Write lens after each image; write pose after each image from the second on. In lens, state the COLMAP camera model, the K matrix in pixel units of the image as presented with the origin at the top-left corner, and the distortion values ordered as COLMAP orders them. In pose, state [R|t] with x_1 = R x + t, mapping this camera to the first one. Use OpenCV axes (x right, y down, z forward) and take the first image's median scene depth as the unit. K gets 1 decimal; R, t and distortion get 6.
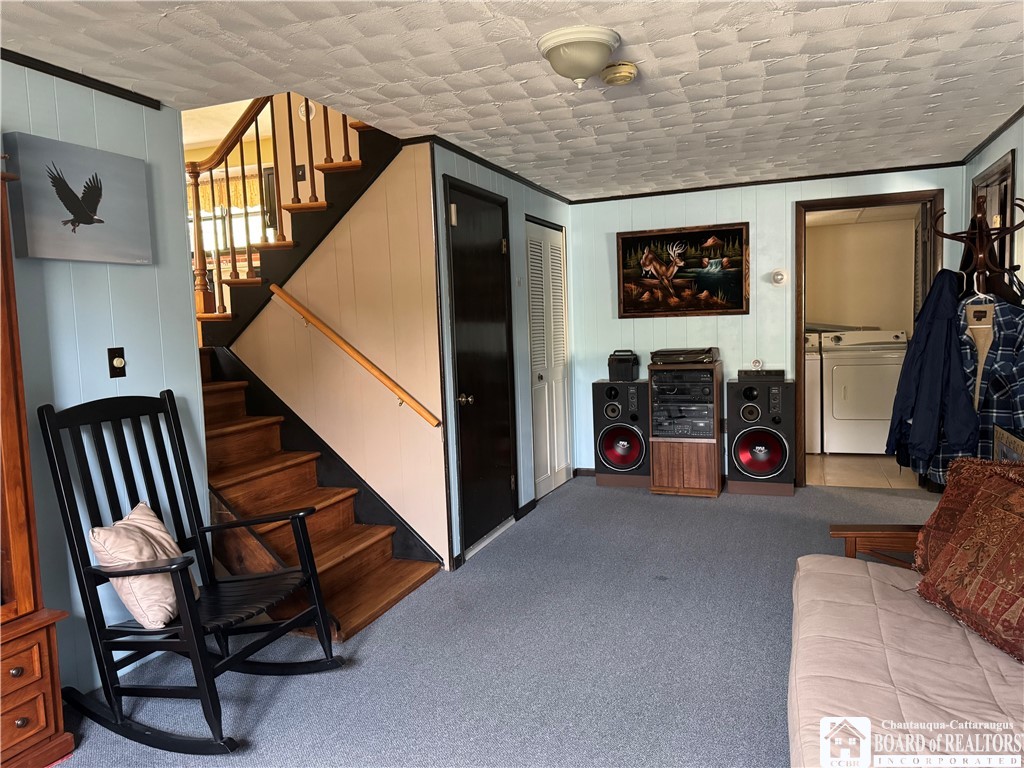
lens RADIAL K [[719.9, 0, 512.4], [0, 719.9, 383.4], [0, 0, 1]] dist [0.053188, -0.063854]
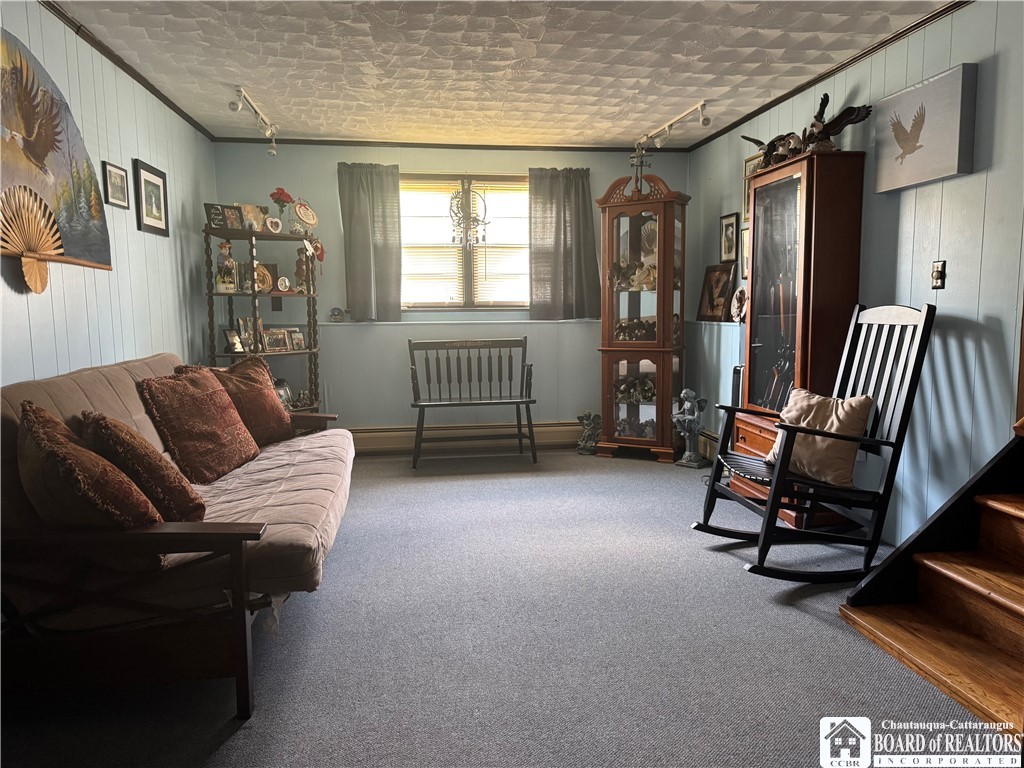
lens RADIAL K [[719.9, 0, 512.7], [0, 719.9, 384.1], [0, 0, 1]] dist [0.053188, -0.063854]
pose [[-0.865222, 0.106875, -0.489866, 0.556679], [0.006484, 0.979321, 0.202207, -0.097235], [0.501347, 0.171778, -0.848023, 1.704125]]
